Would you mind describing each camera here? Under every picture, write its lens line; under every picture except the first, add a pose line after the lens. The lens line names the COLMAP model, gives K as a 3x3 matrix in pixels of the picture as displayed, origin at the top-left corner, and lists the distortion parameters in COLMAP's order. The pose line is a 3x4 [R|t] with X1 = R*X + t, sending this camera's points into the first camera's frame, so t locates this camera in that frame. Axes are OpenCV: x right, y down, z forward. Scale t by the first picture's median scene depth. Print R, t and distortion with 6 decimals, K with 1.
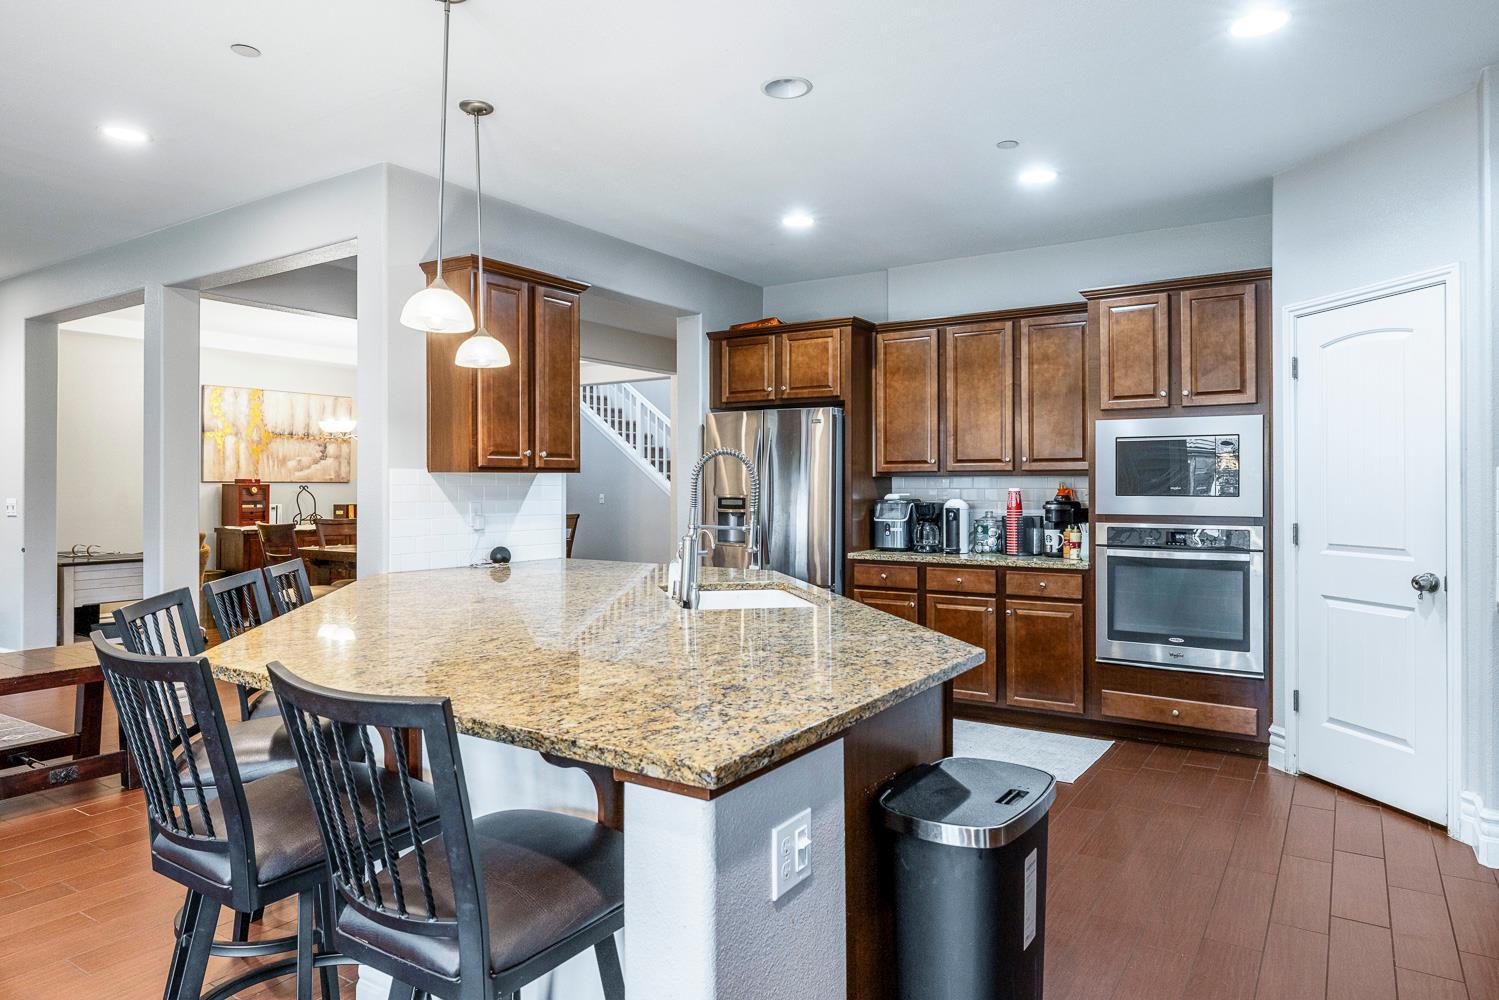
lens RADIAL K [[934.1, 0, 738.9], [0, 934.1, 485.7], [0, 0, 1]] dist [0.014343, 0.001443]
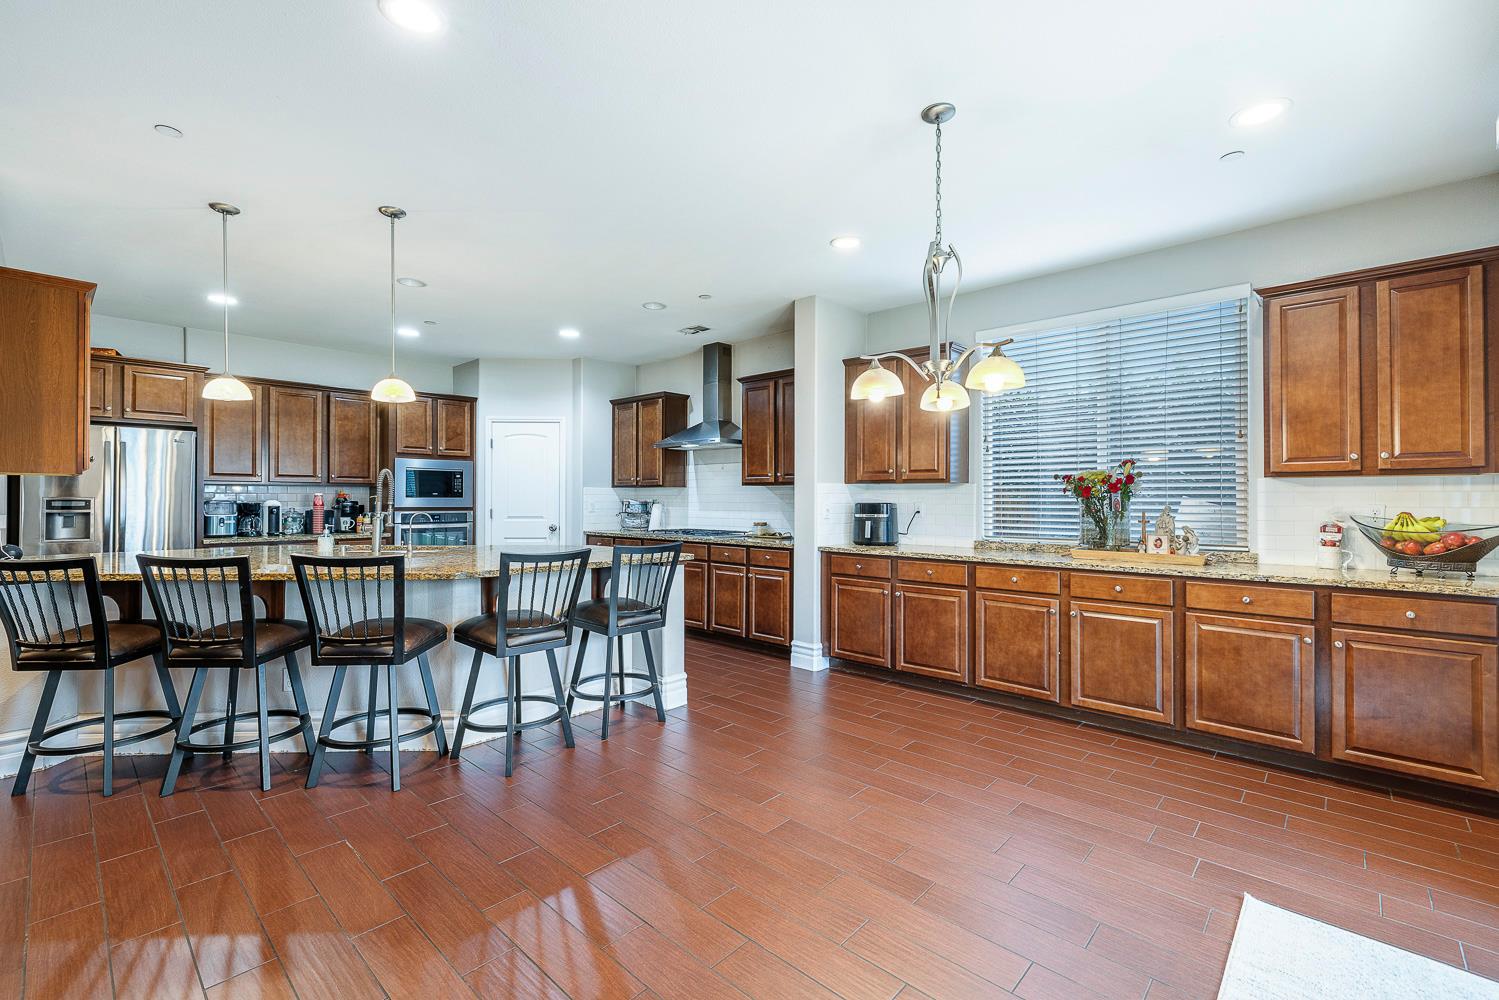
lens RADIAL K [[623.6, 0, 764.6], [0, 623.6, 499.2], [0, 0, 1]] dist [-0.003129, 0.000367]
pose [[0.166720, 0.000522, 0.986004, -0.742110], [-0.003537, 0.999994, 0.000069, 0.011381], [-0.985998, -0.003499, 0.166720, 0.052104]]
